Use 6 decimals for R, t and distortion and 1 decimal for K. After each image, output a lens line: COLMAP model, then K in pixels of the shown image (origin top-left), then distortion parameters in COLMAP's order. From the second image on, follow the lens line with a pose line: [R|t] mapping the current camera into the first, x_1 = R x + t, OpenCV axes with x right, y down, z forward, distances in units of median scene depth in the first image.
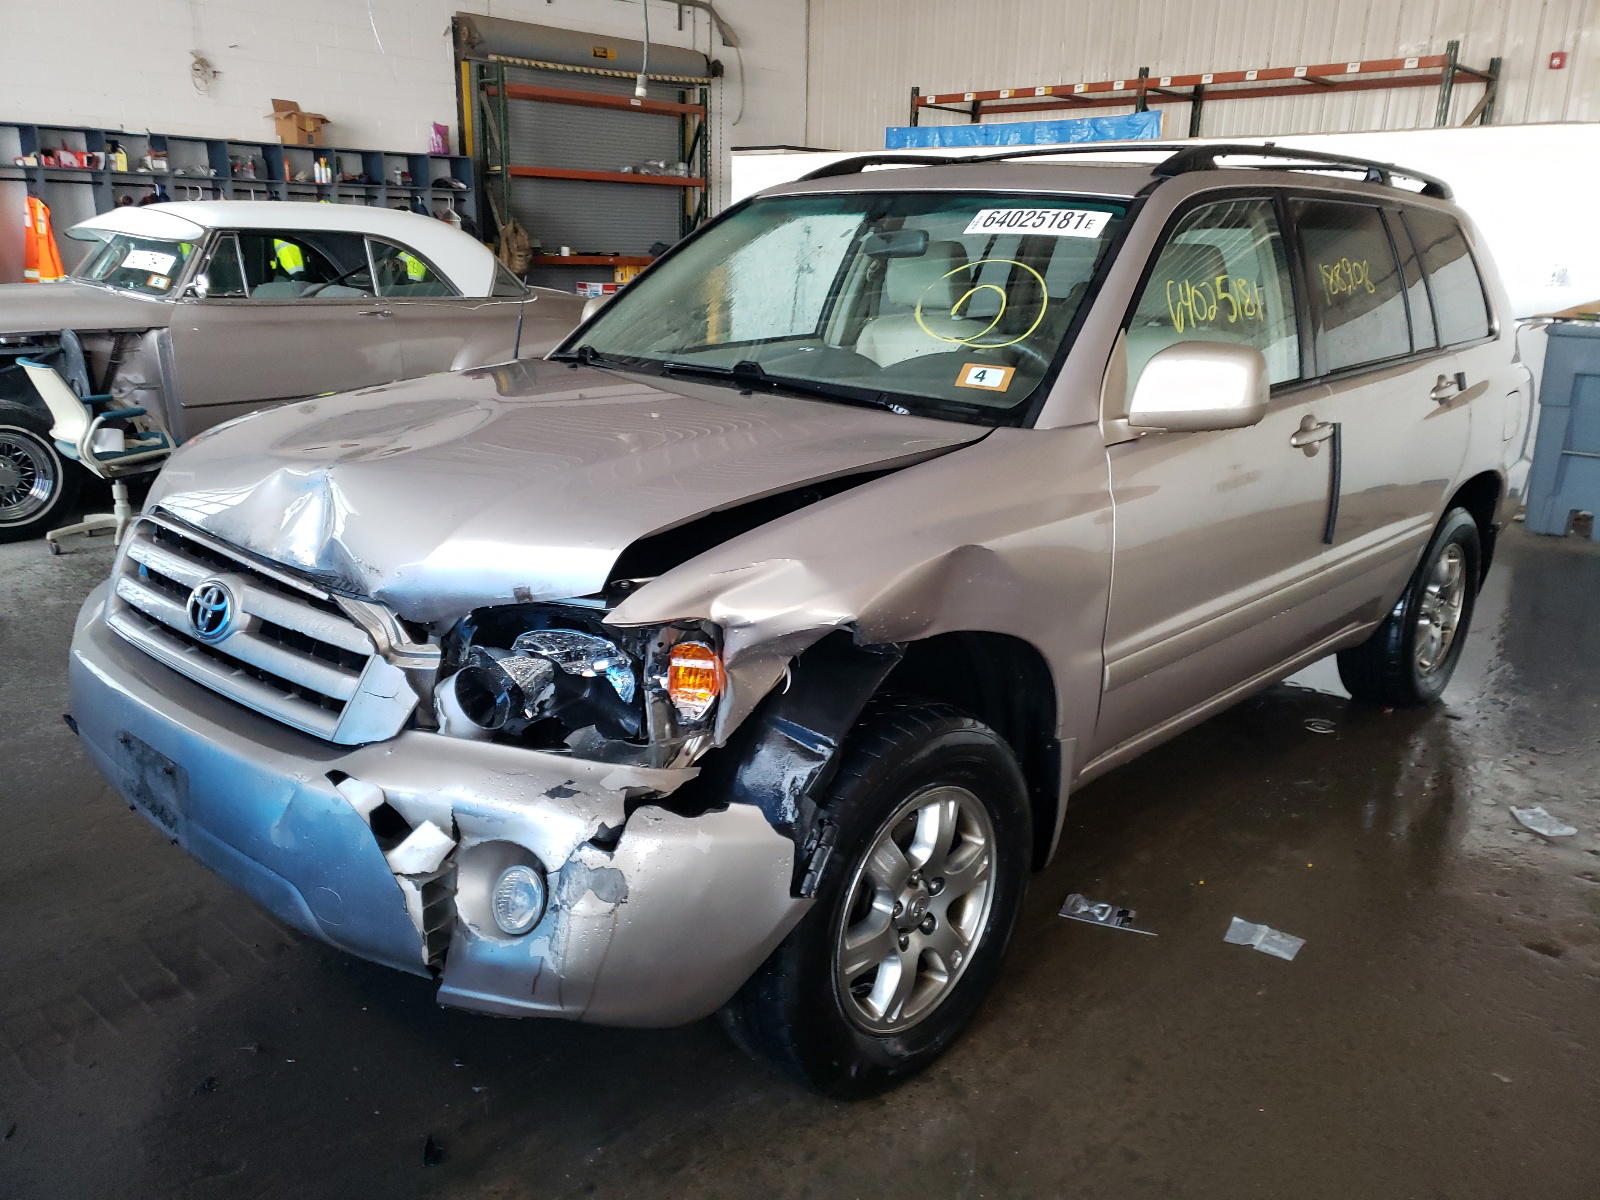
lens RADIAL K [[1320.4, 0, 800.0], [0, 1320.4, 600.0], [0, 0, 1]] dist [0.097719, -0.002551]
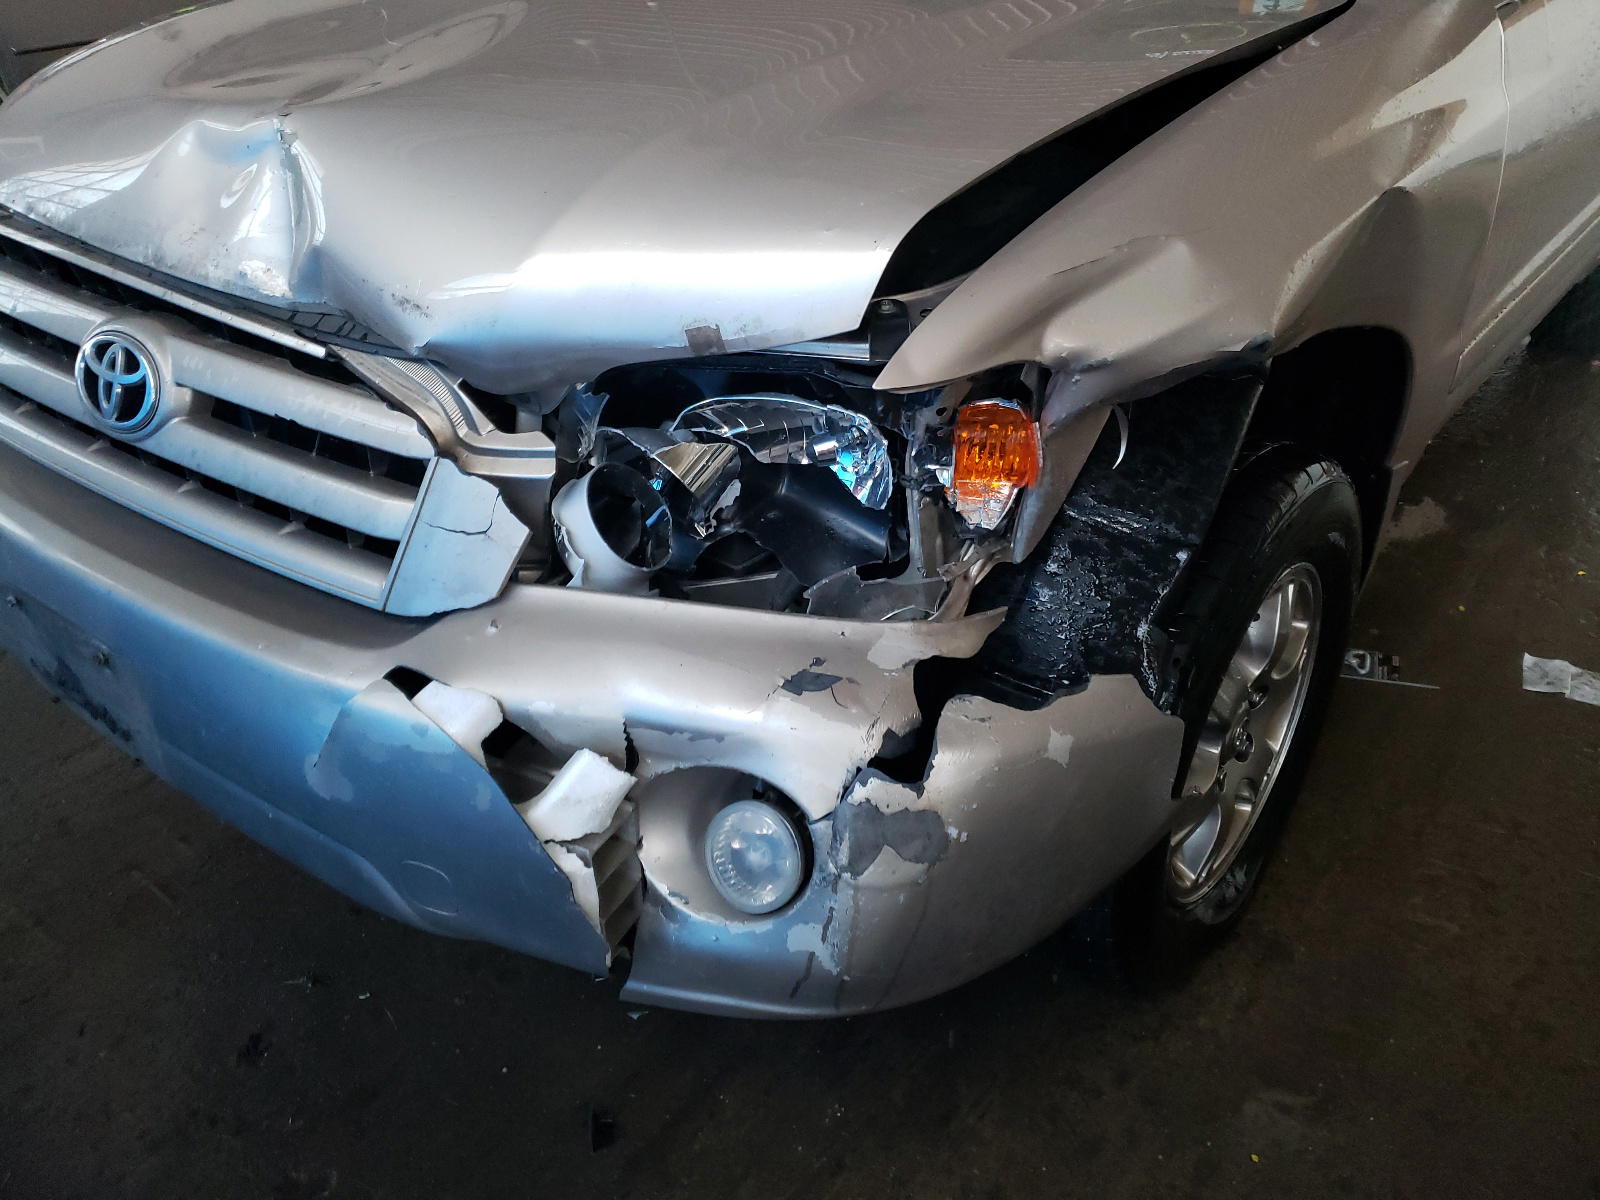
lens RADIAL K [[1311.1, 0, 905.4], [0, 1311.1, 601.0], [0, 0, 1]] dist [0.027687, -0.005627]
pose [[0.991545, -0.077856, 0.103808, -0.183266], [0.049748, 0.966957, 0.250039, -0.029820], [-0.119845, -0.242761, 0.962655, 0.421577]]
